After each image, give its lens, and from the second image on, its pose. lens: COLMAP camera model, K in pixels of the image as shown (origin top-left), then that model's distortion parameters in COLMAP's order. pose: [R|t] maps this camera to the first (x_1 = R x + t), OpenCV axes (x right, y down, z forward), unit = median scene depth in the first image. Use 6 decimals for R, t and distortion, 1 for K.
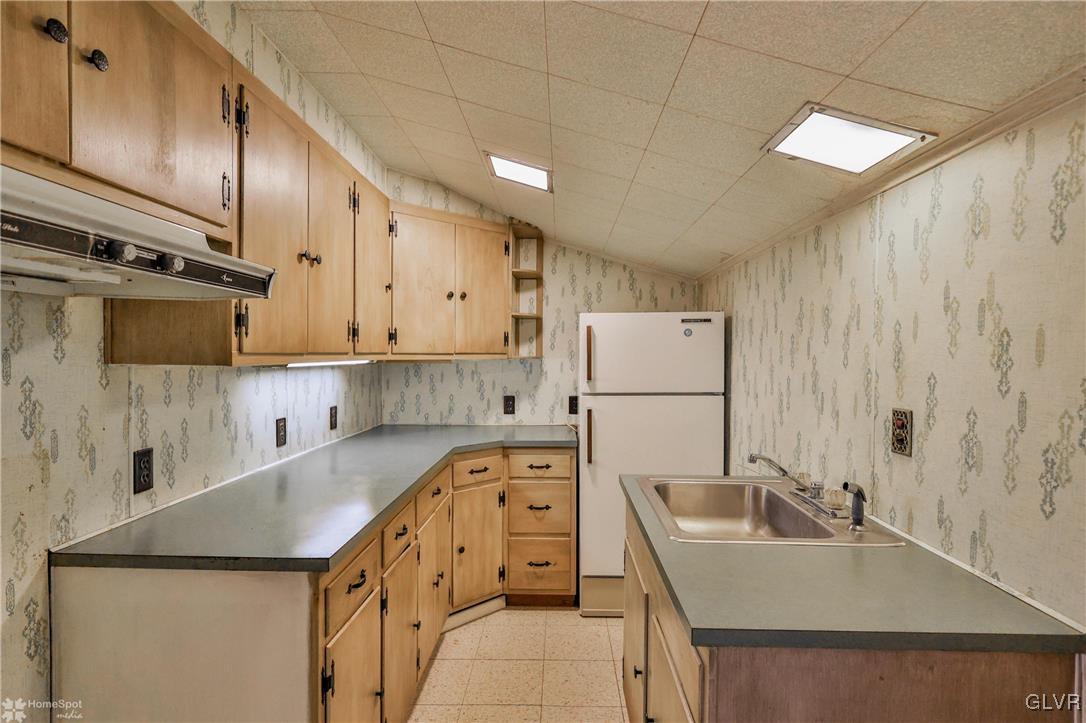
lens RADIAL K [[530.5, 0, 543.0], [0, 530.5, 361.5], [0, 0, 1]] dist [-0.000400, 0.000623]
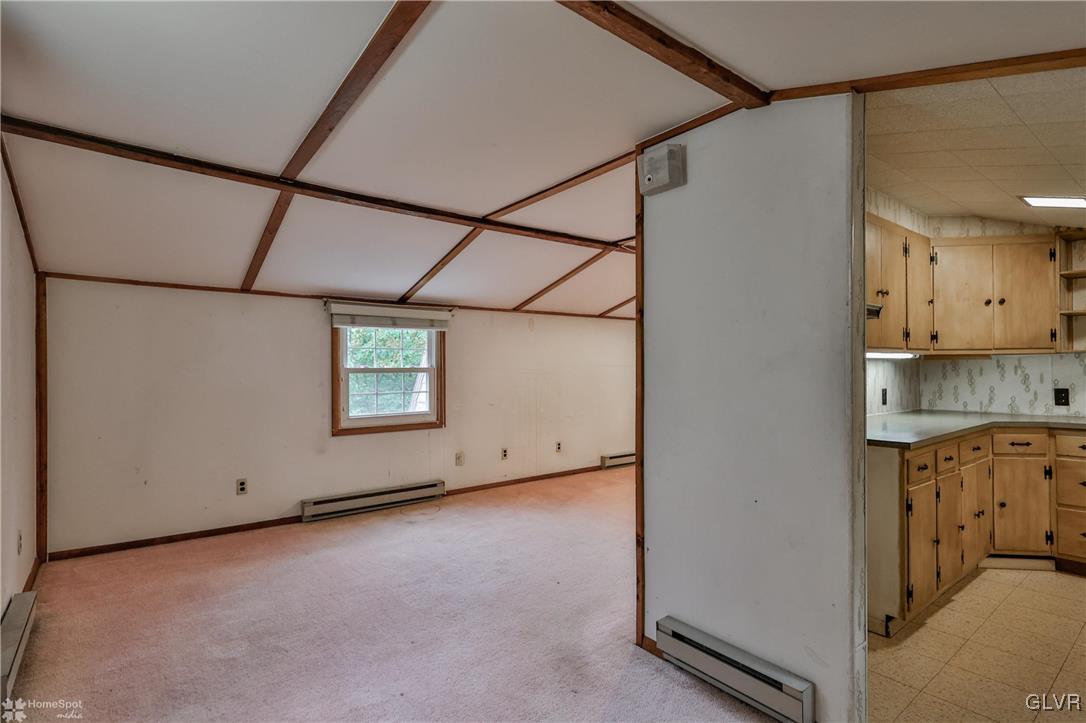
lens RADIAL K [[530.5, 0, 543.0], [0, 530.5, 361.5], [0, 0, 1]] dist [-0.000400, 0.000623]
pose [[0.636465, -0.015612, -0.771148, 0.118423], [-0.002789, 0.999742, -0.022542, 0.045543], [0.771301, 0.016498, 0.636257, -0.597319]]
